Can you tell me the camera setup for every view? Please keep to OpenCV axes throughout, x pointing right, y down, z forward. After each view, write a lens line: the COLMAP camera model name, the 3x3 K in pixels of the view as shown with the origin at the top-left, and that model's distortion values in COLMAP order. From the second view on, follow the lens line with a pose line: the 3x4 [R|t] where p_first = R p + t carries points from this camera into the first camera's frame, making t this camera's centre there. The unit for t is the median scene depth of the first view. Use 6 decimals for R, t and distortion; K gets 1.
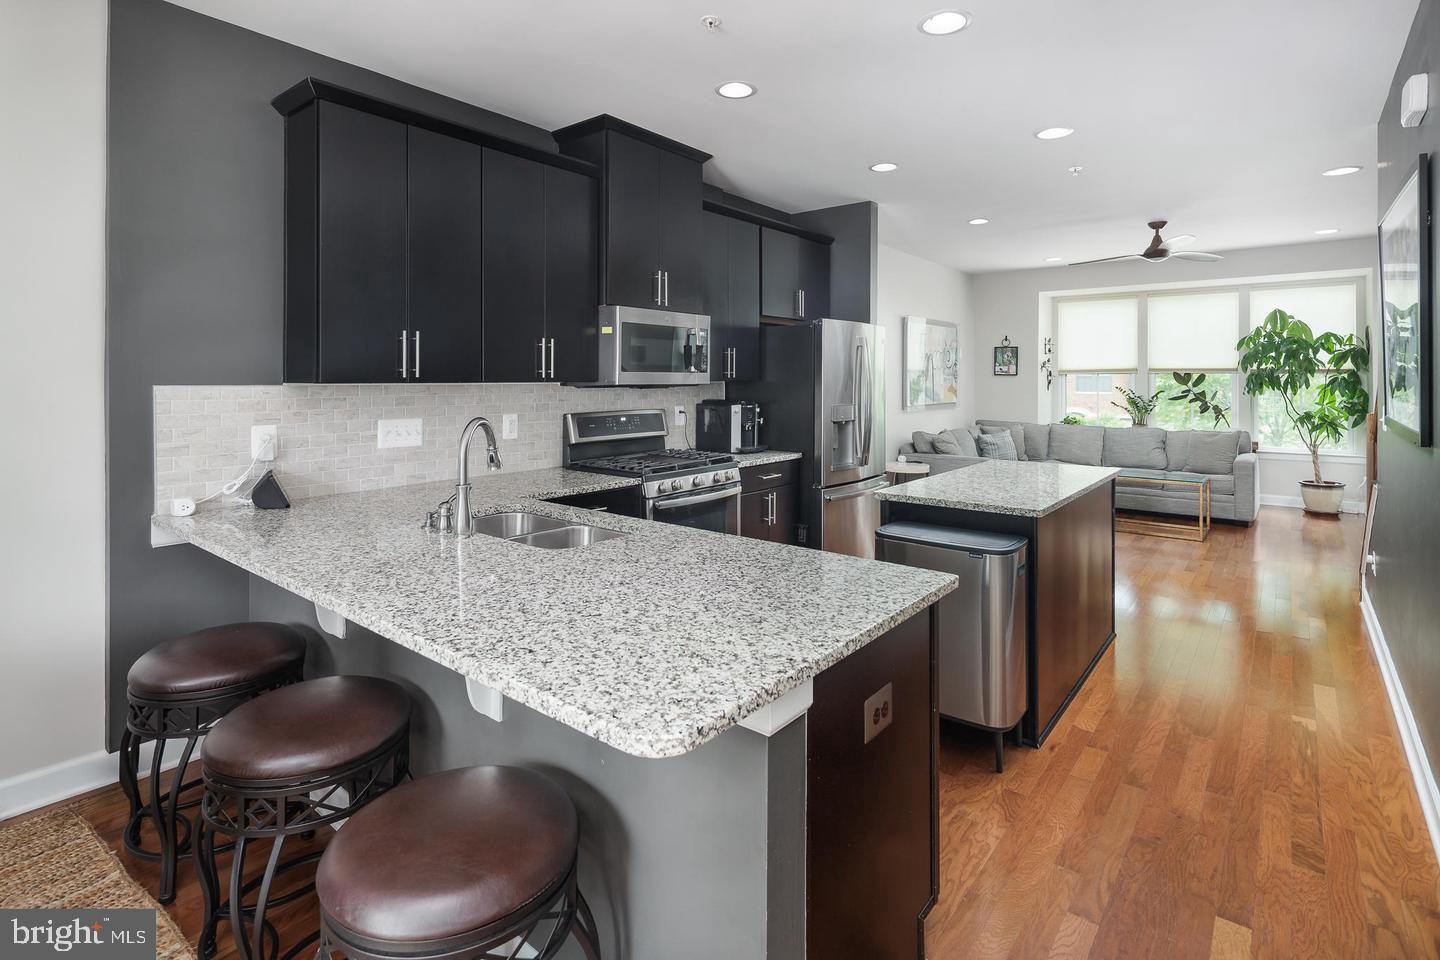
lens RADIAL K [[702.8, 0, 711.0], [0, 702.8, 381.5], [0, 0, 1]] dist [0.001809, -0.001099]
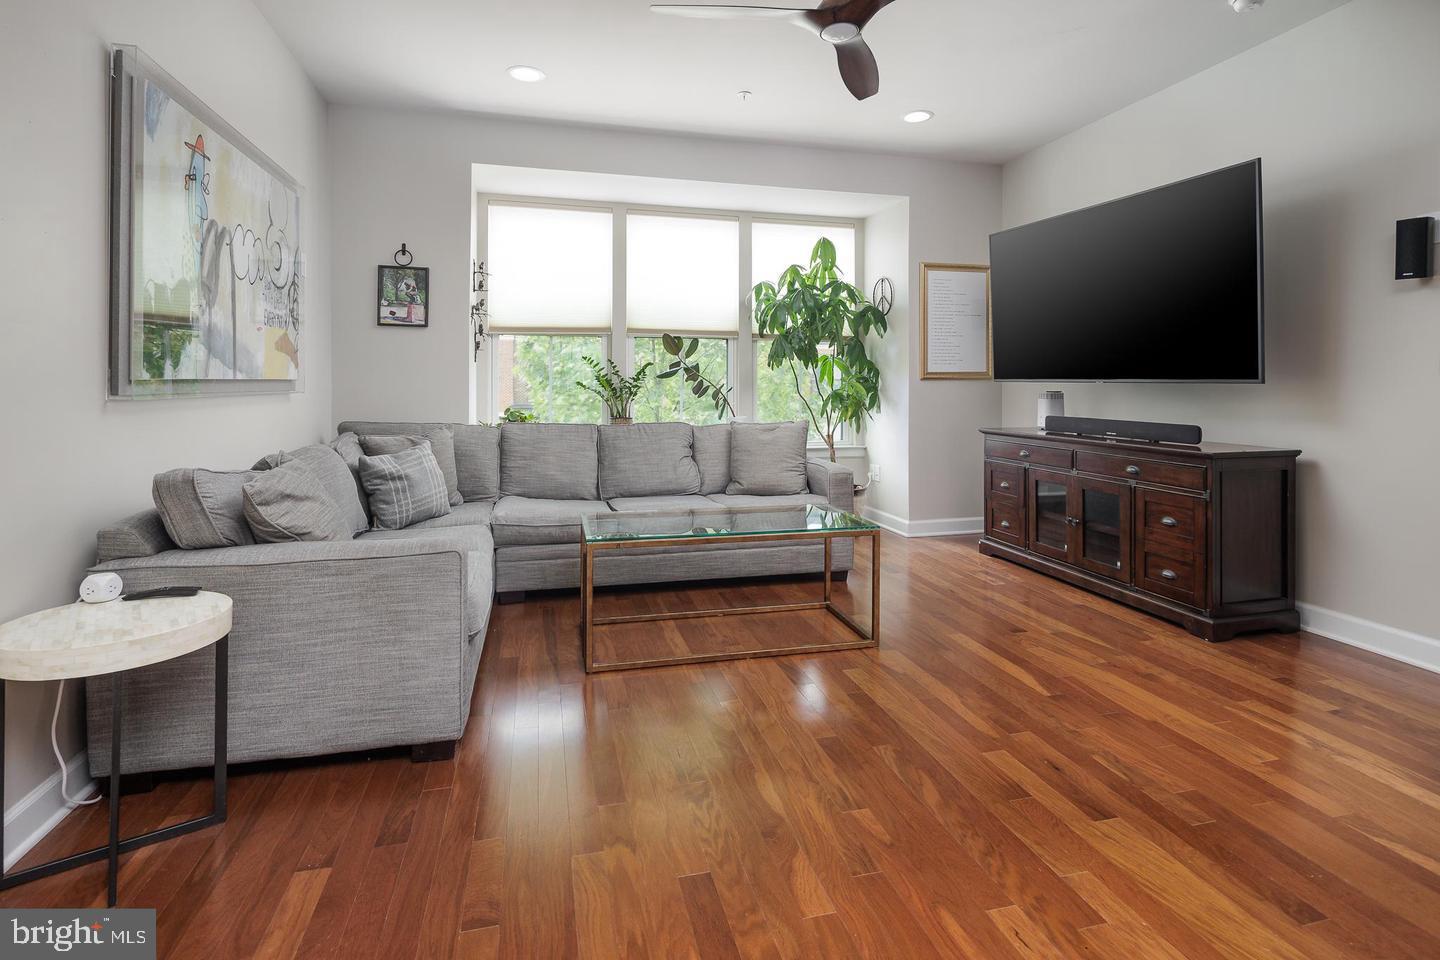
lens RADIAL K [[702.8, 0, 723.7], [0, 702.8, 384.1], [0, 0, 1]] dist [0.001809, -0.001099]
pose [[0.587853, 0.000941, 0.808967, 0.171644], [-0.003222, 0.999994, 0.001178, 0.031254], [-0.808961, -0.003299, 0.587853, 0.578962]]
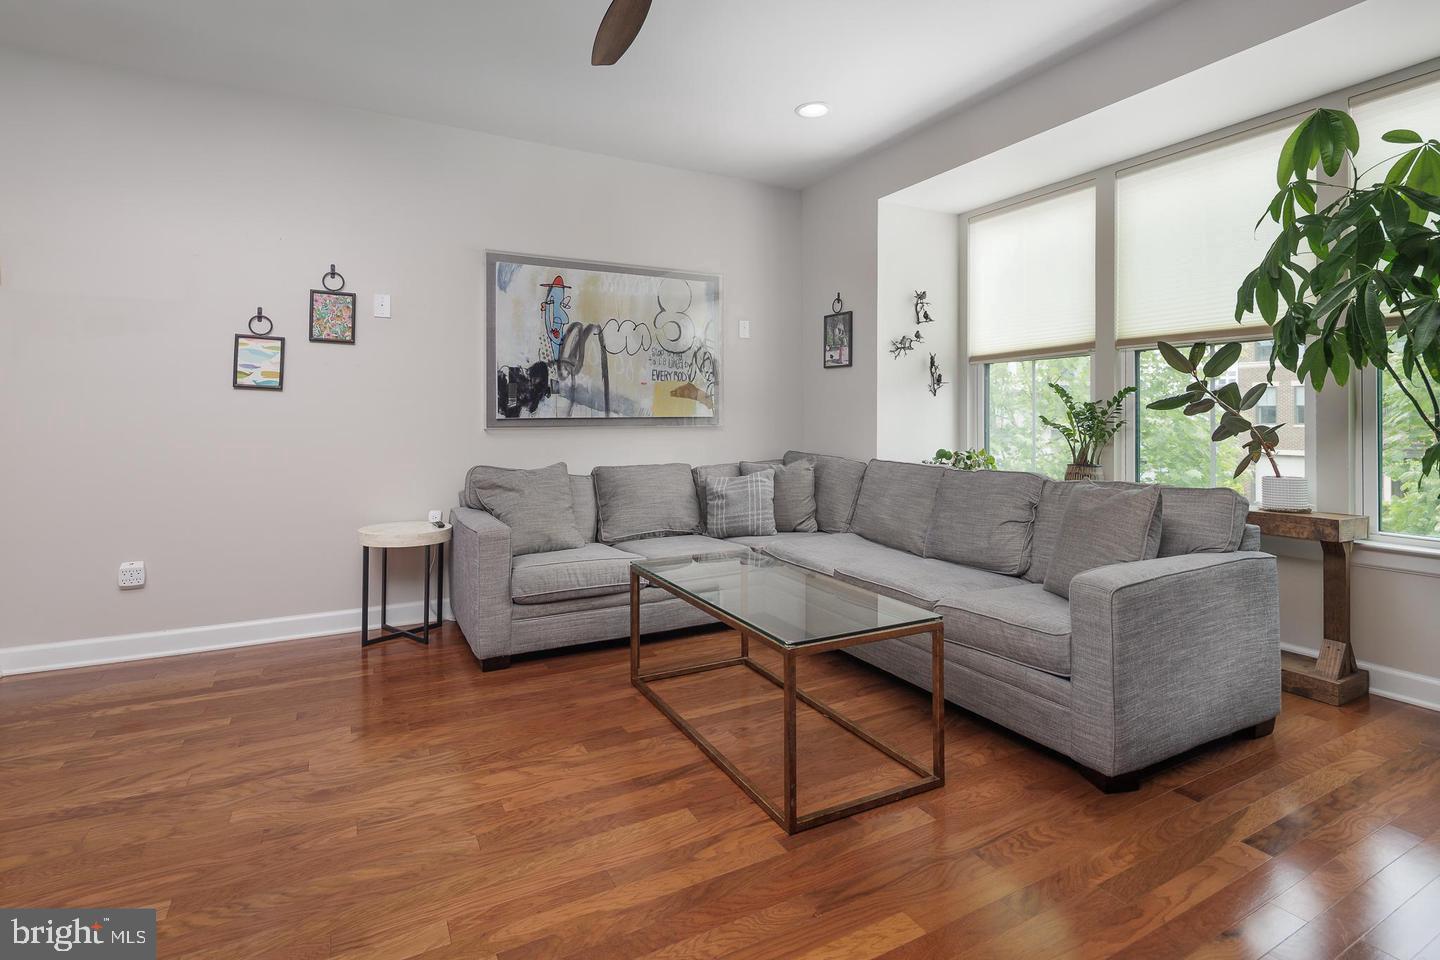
lens RADIAL K [[702.8, 0, 712.0], [0, 702.8, 416.9], [0, 0, 1]] dist [0.001809, -0.001099]
pose [[0.923067, -0.003210, -0.384627, 0.572647], [0.004107, 0.999990, 0.001511, 0.029283], [0.384618, -0.002974, 0.923071, 0.505285]]
